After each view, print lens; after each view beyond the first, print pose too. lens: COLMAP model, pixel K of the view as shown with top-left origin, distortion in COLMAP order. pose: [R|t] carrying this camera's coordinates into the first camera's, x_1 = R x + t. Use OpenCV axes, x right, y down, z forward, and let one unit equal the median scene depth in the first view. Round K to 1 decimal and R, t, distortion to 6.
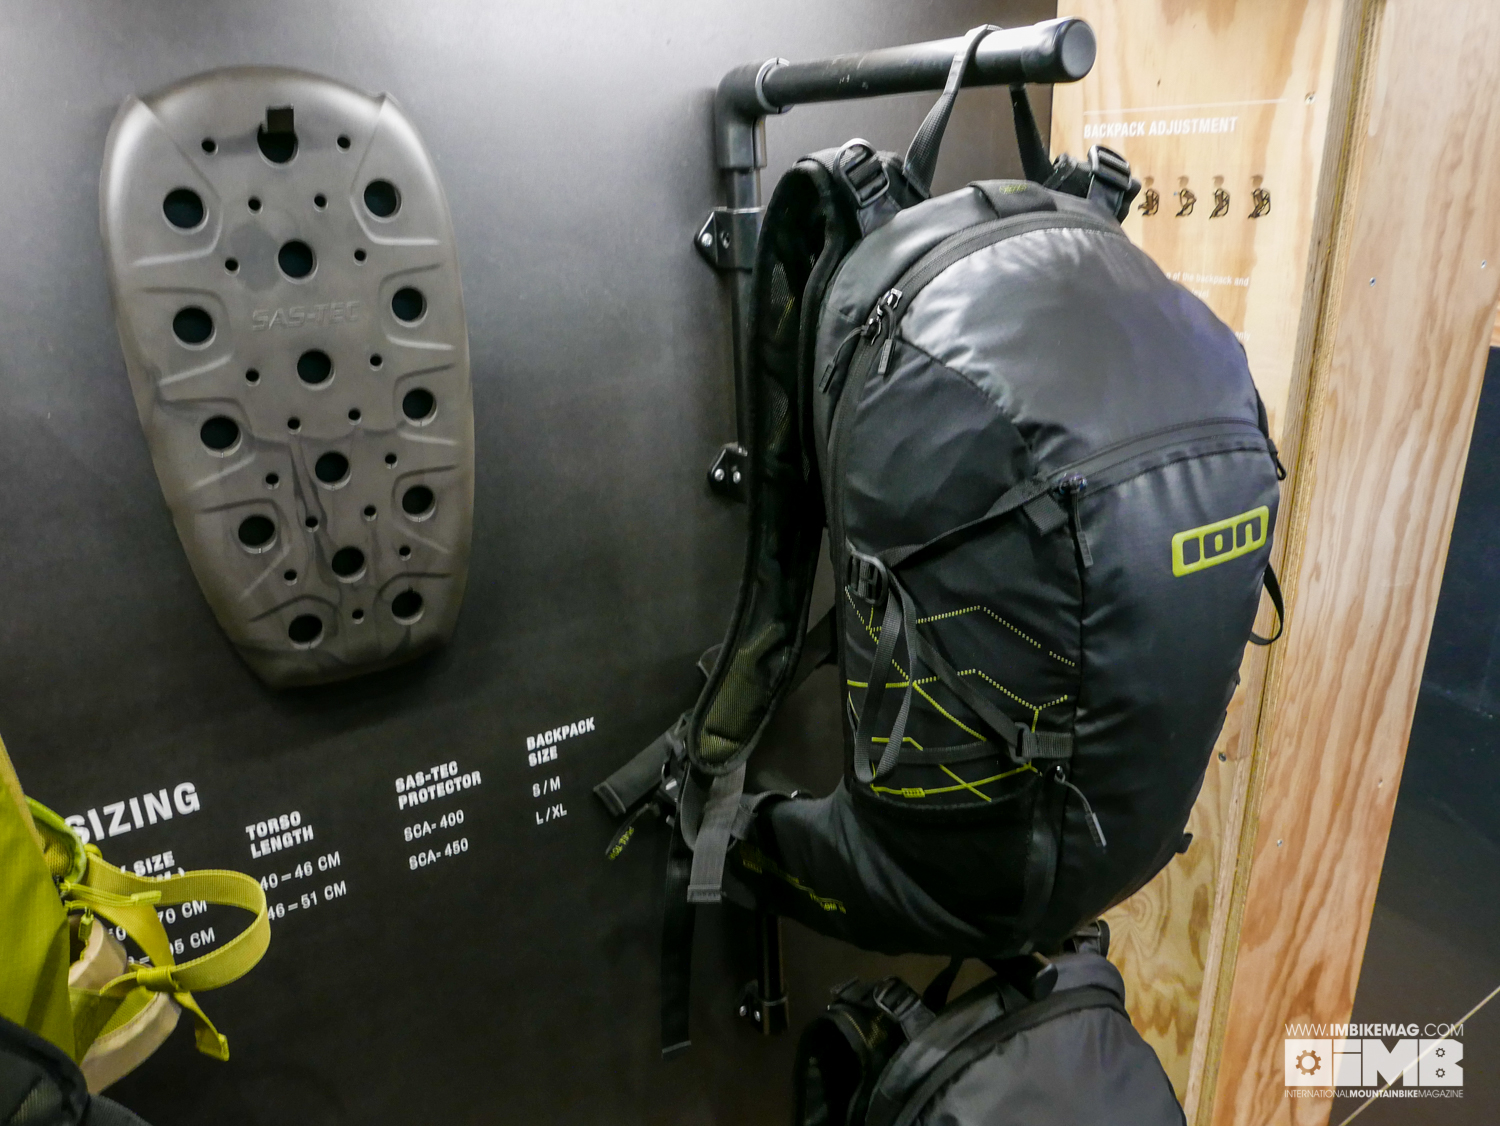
lens RADIAL K [[1073.8, 0, 743.1], [0, 1073.8, 563.7], [0, 0, 1]] dist [-0.012388, 0.008708]
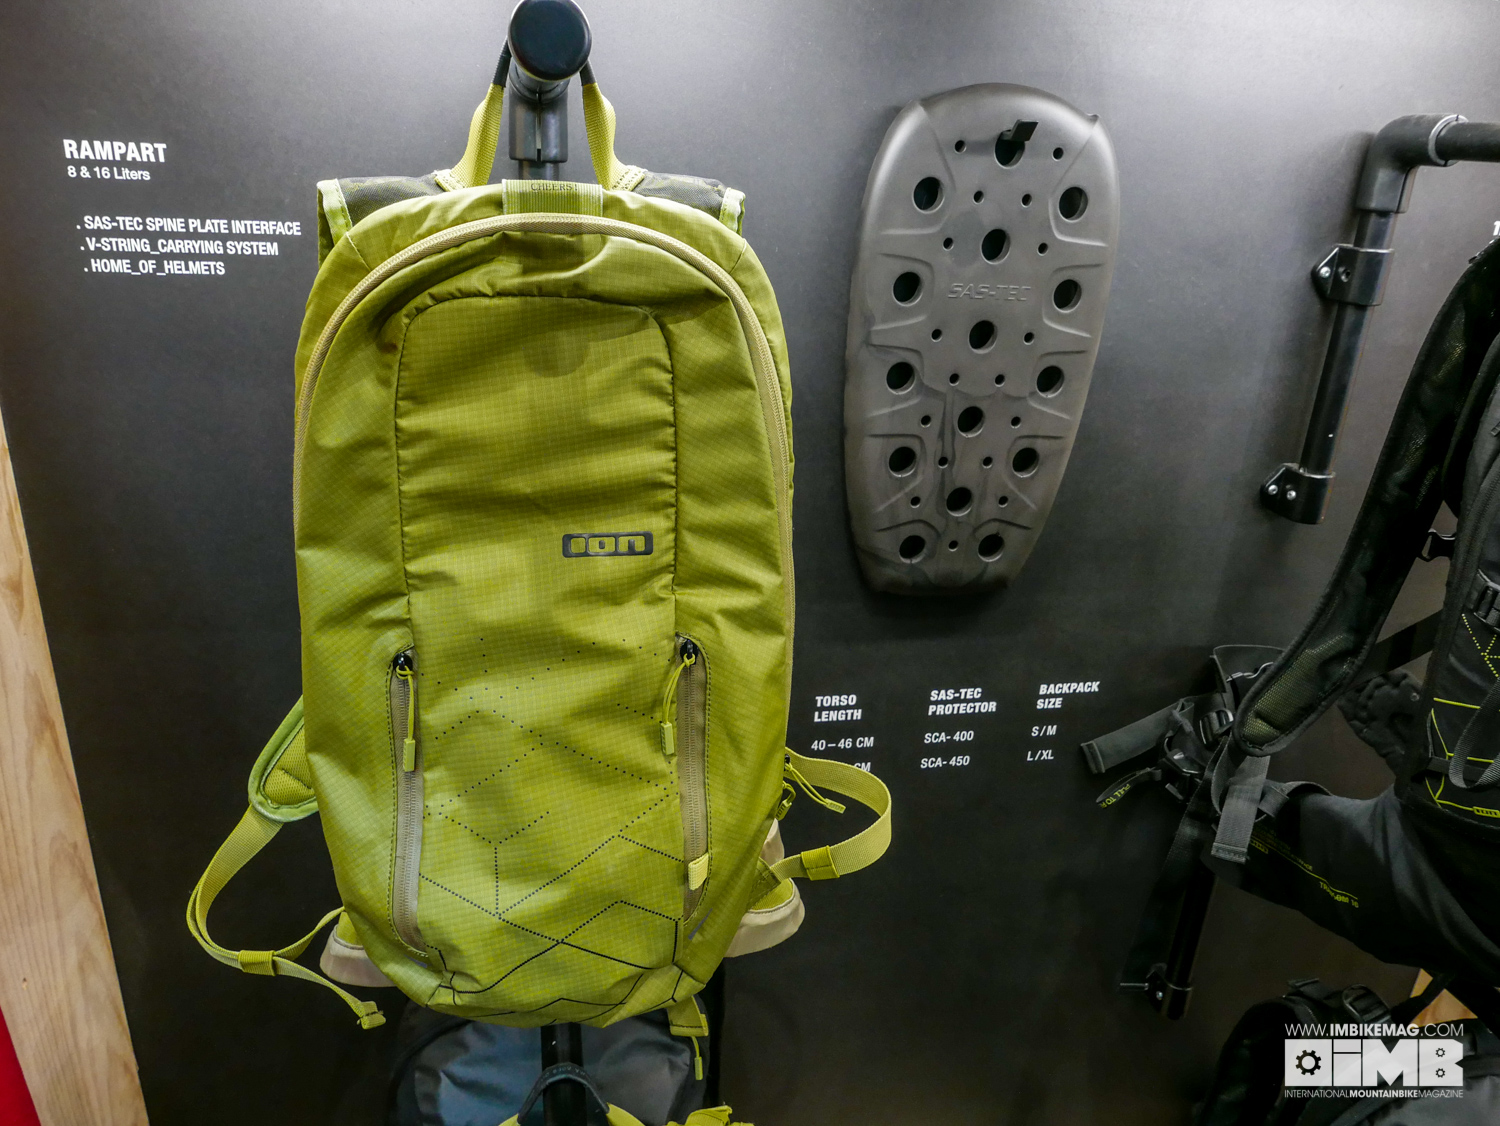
lens RADIAL K [[1073.8, 0, 754.1], [0, 1073.8, 563.5], [0, 0, 1]] dist [-0.012388, 0.008708]
pose [[0.935492, 0.216347, -0.279372, -0.234710], [-0.212616, 0.976146, 0.043975, 0.063693], [0.282222, 0.018261, 0.959175, -0.204859]]
